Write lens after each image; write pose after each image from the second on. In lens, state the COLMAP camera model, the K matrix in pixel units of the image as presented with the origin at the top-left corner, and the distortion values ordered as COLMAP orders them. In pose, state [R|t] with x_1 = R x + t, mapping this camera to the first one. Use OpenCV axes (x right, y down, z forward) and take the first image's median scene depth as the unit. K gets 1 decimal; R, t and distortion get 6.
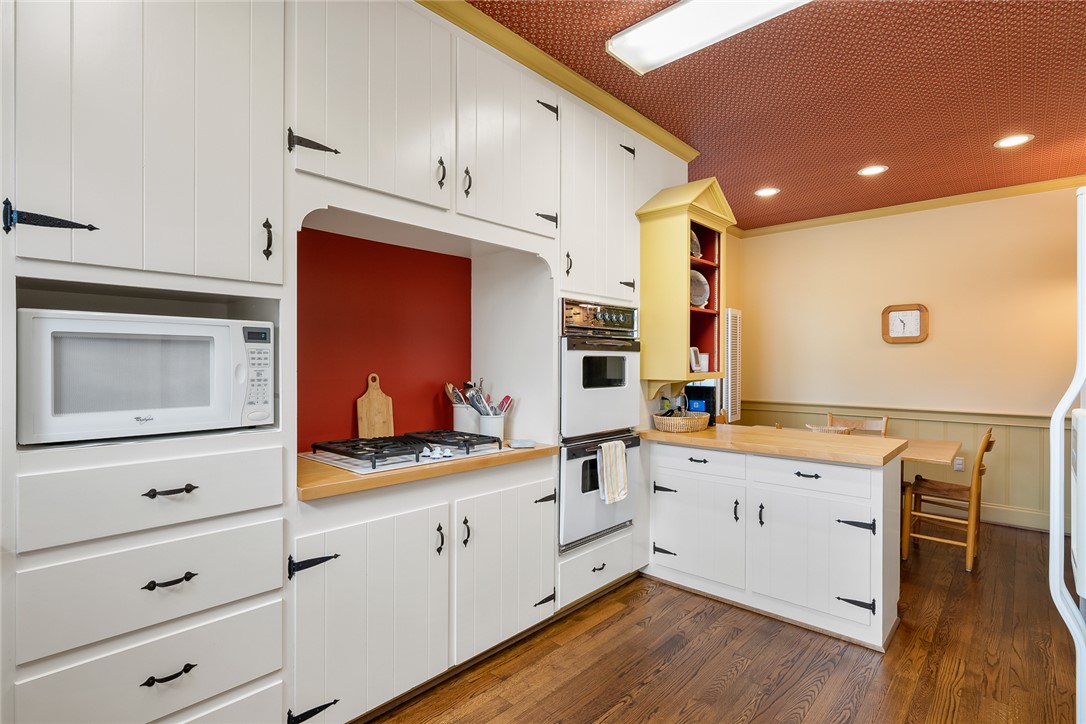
lens RADIAL K [[522.2, 0, 544.5], [0, 522.2, 363.5], [0, 0, 1]] dist [-0.004976, 0.001190]
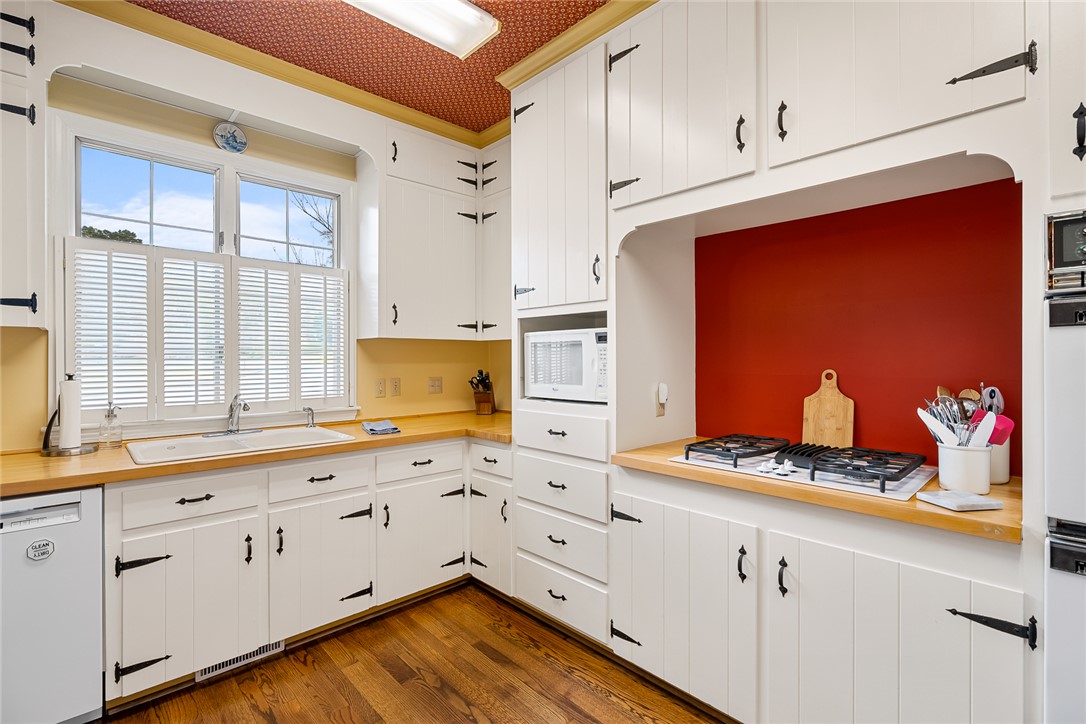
lens RADIAL K [[494.9, 0, 535.8], [0, 494.9, 358.7], [0, 0, 1]] dist [-0.014943, 0.001634]
pose [[-0.068203, -0.002548, -0.997668, 0.761961], [0.000408, 0.999997, -0.002582, 0.005206], [0.997671, -0.000583, -0.068201, 0.876035]]
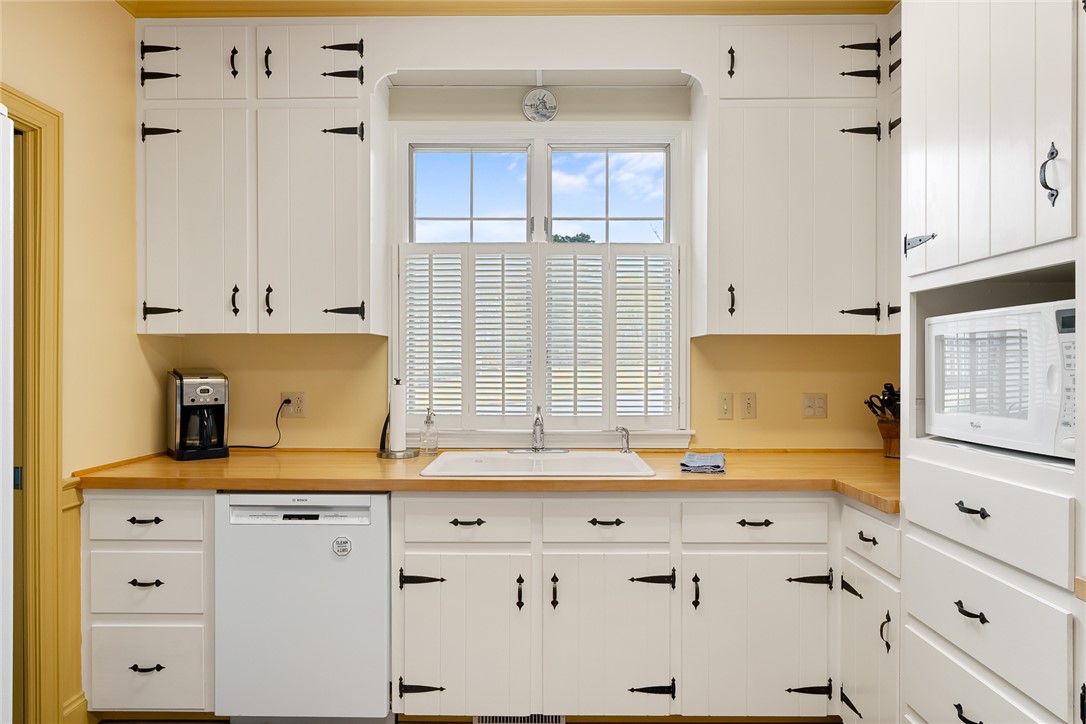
lens RADIAL K [[654.0, 0, 545.5], [0, 654.0, 366.1], [0, 0, 1]] dist [-0.009868, 0.009824]
pose [[-0.736717, -0.002291, -0.676198, 0.467888], [-0.004470, 0.999989, 0.001483, 0.003790], [0.676187, 0.004116, -0.736719, 1.113360]]
